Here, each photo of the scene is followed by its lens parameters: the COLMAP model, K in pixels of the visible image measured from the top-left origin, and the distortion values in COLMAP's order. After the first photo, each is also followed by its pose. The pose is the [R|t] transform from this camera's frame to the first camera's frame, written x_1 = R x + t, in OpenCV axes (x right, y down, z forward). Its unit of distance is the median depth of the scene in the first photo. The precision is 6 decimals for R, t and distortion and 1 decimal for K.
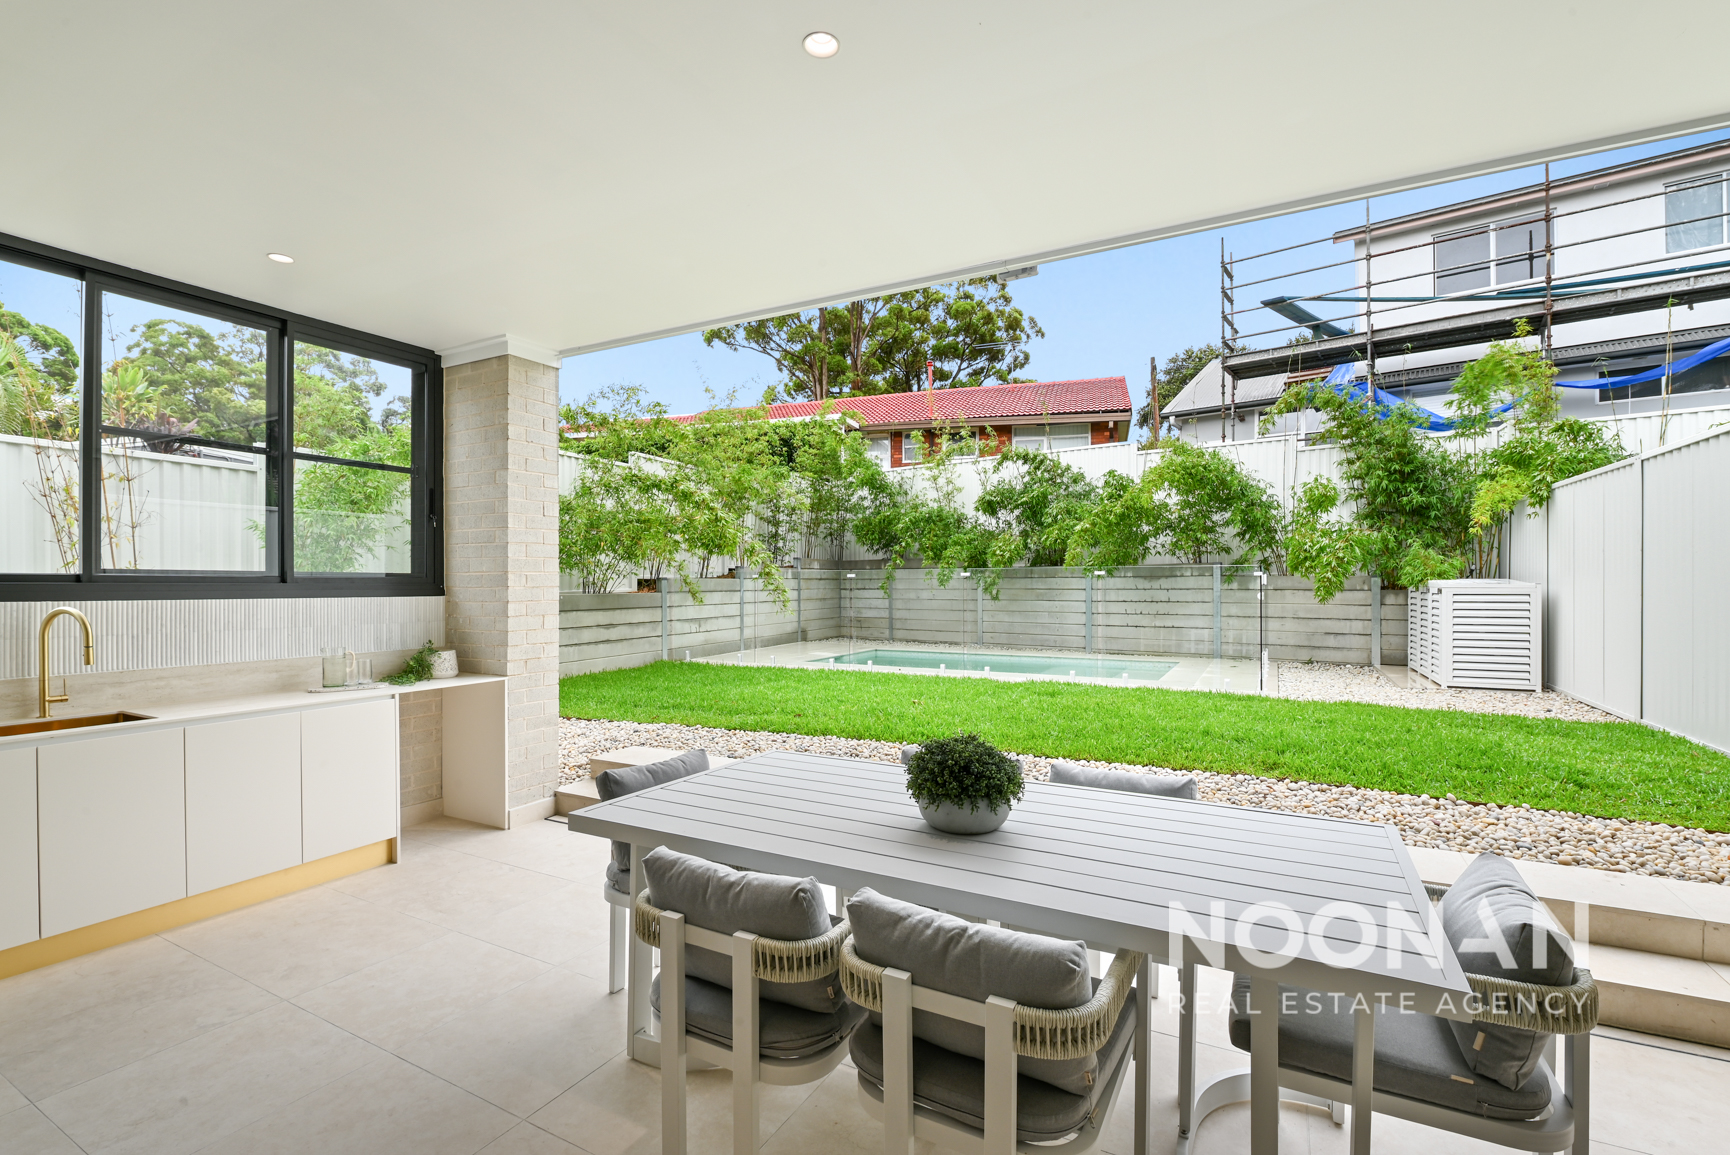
lens RADIAL K [[772.0, 0, 873.4], [0, 772.0, 582.2], [0, 0, 1]] dist [-0.001719, -0.000138]
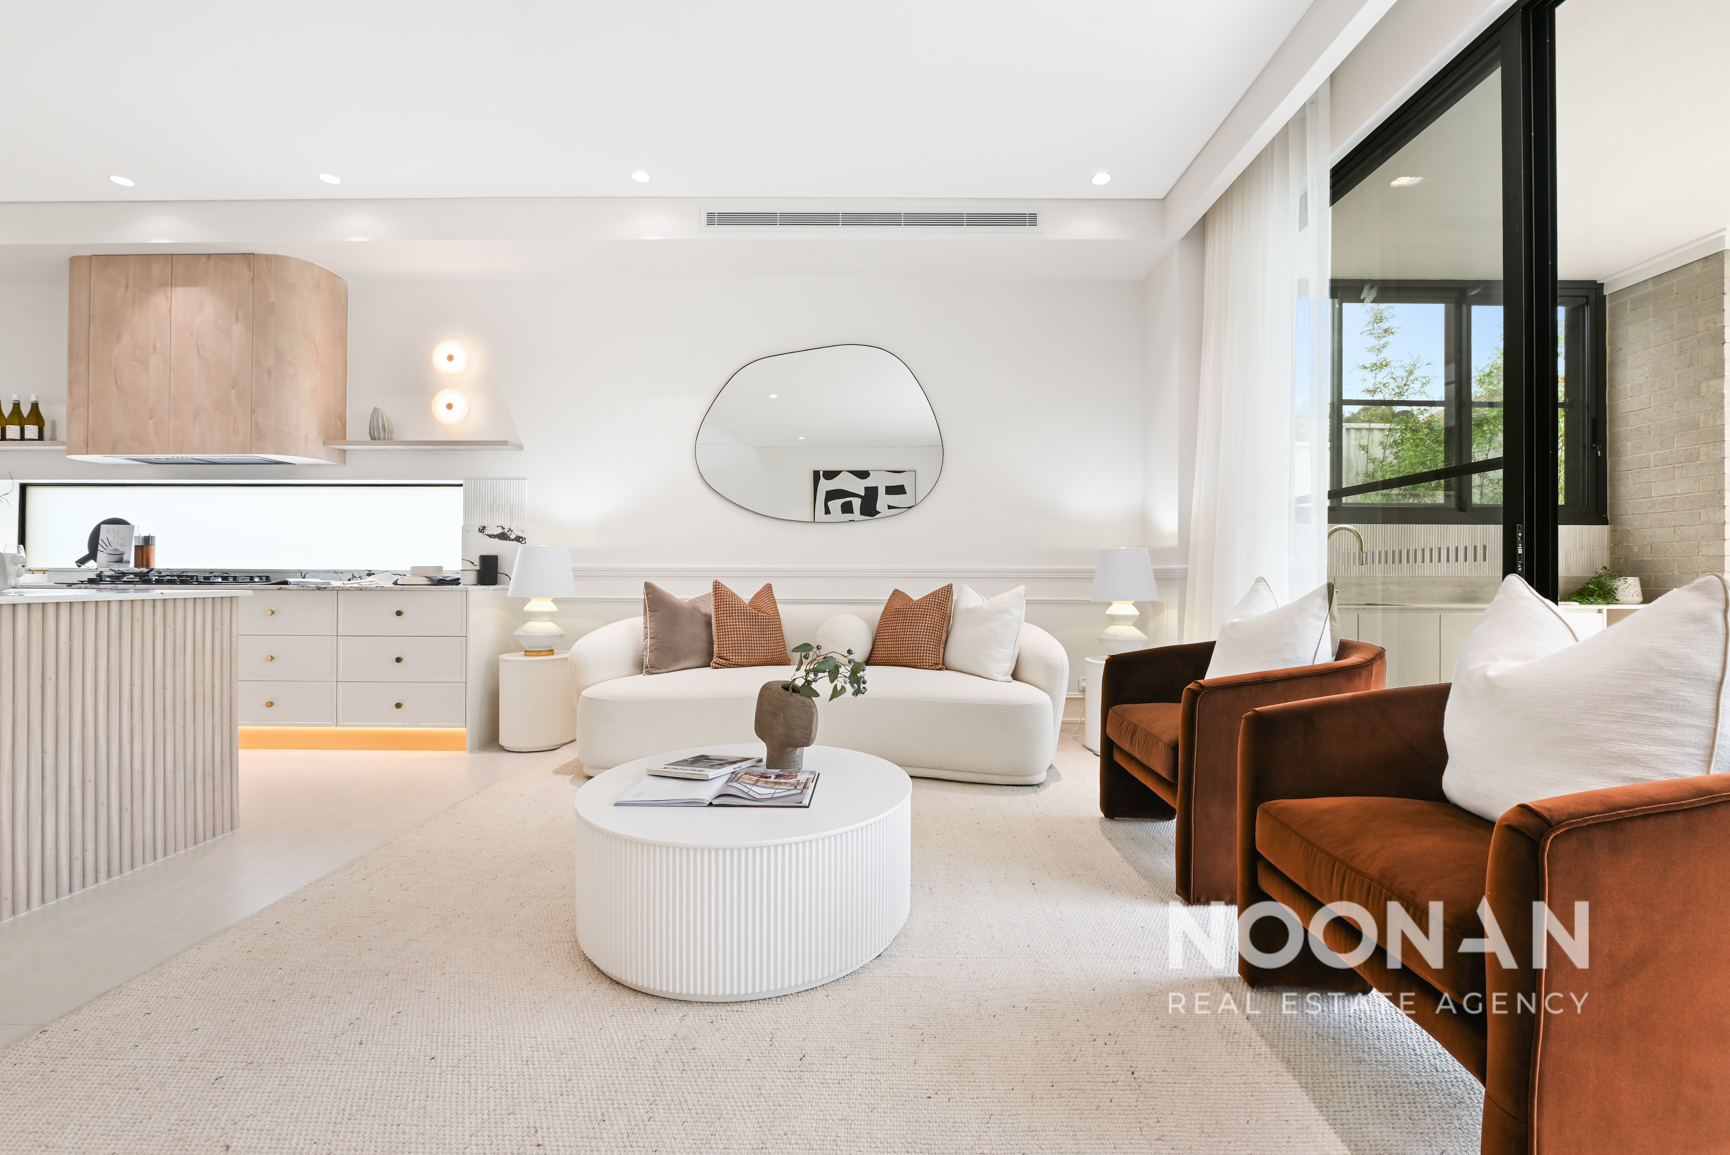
lens RADIAL K [[699.1, 0, 867.7], [0, 699.1, 572.6], [0, 0, 1]] dist [-0.005464, -0.000402]
pose [[0.451557, 0.000308, -0.892242, -0.081784], [-0.002263, 0.999997, -0.000800, 0.034876], [0.892240, 0.002380, 0.451556, -0.106224]]
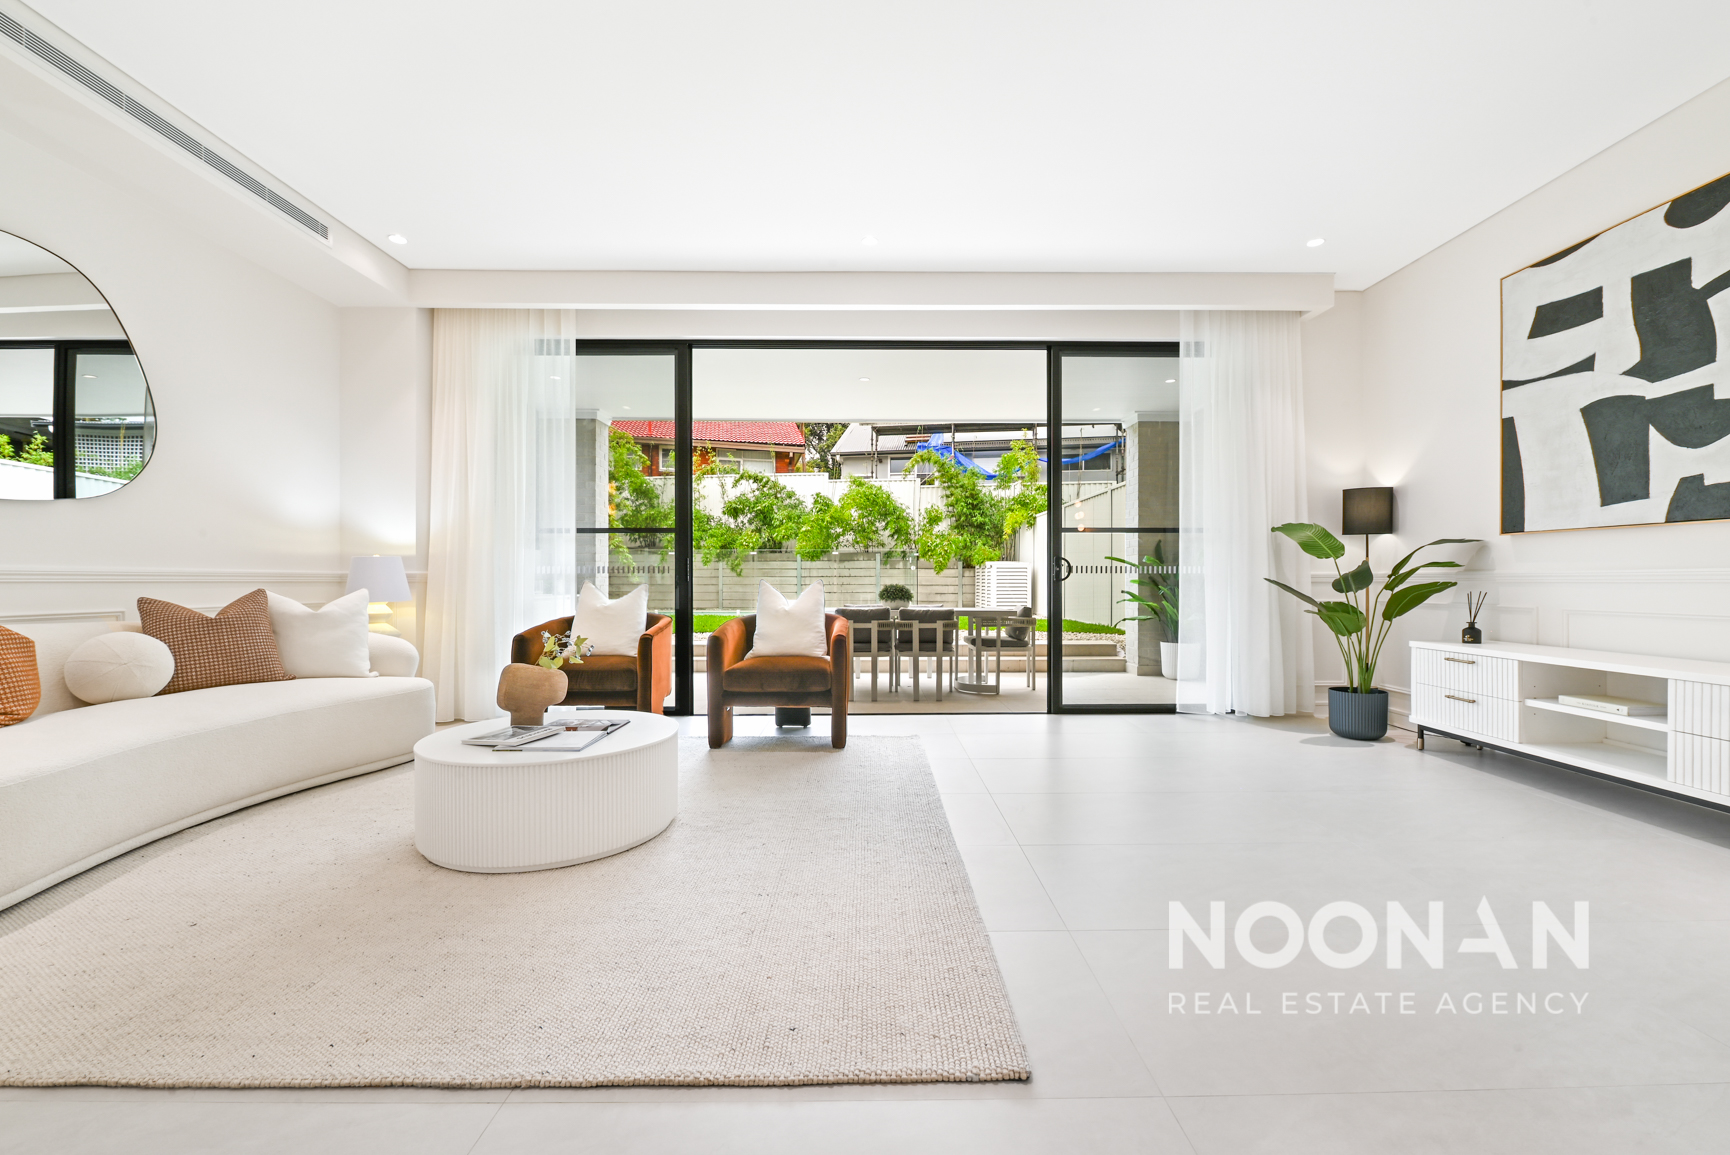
lens RADIAL K [[695.8, 0, 877.0], [0, 695.8, 588.1], [0, 0, 1]] dist [-0.010019, -0.000127]
pose [[0.880563, -0.001851, 0.473926, -0.269991], [-0.004148, 0.999924, 0.011614, 0.034791], [-0.473911, -0.012193, 0.880488, -0.316744]]
